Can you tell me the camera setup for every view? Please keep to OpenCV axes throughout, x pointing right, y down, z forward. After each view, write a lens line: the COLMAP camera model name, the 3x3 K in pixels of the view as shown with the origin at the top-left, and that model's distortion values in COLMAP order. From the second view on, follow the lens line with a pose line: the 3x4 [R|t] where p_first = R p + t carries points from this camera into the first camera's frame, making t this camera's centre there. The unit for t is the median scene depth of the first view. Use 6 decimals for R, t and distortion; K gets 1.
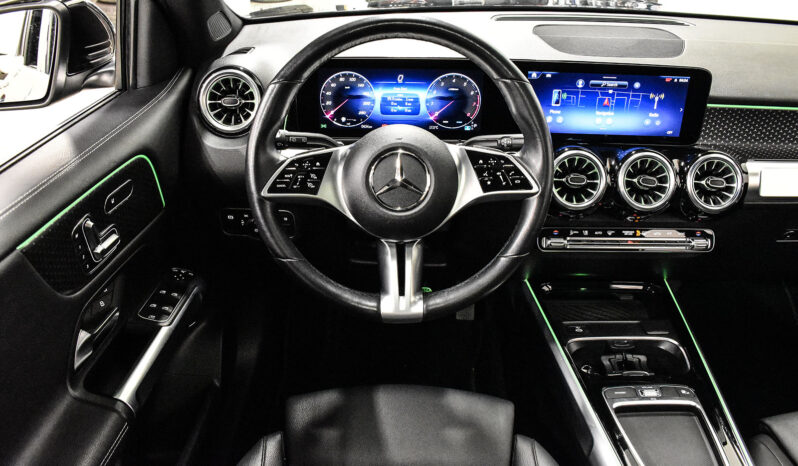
lens RADIAL K [[653.4, 0, 383.1], [0, 653.4, 253.7], [0, 0, 1]] dist [-0.144359, 0.091318]
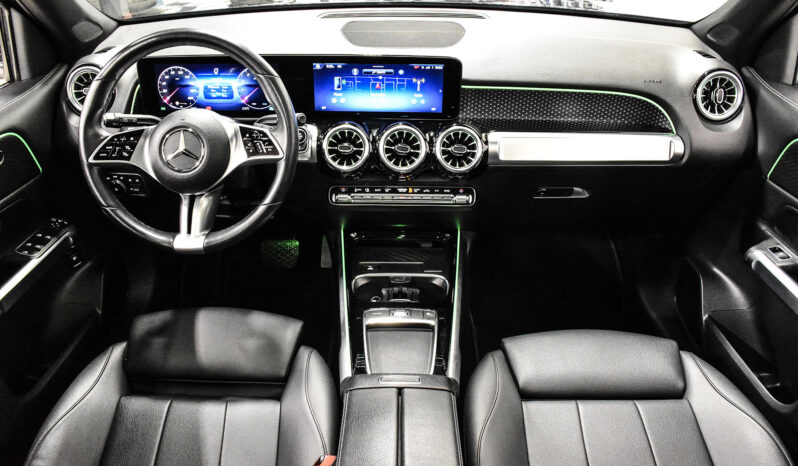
lens RADIAL K [[653.4, 0, 390.4], [0, 653.4, 260.4], [0, 0, 1]] dist [-0.144359, 0.091318]
pose [[0.999893, 0.003818, -0.014139, 0.395170], [-0.003087, 0.998676, 0.051356, 0.040895], [0.014317, -0.051307, 0.998580, -0.293550]]
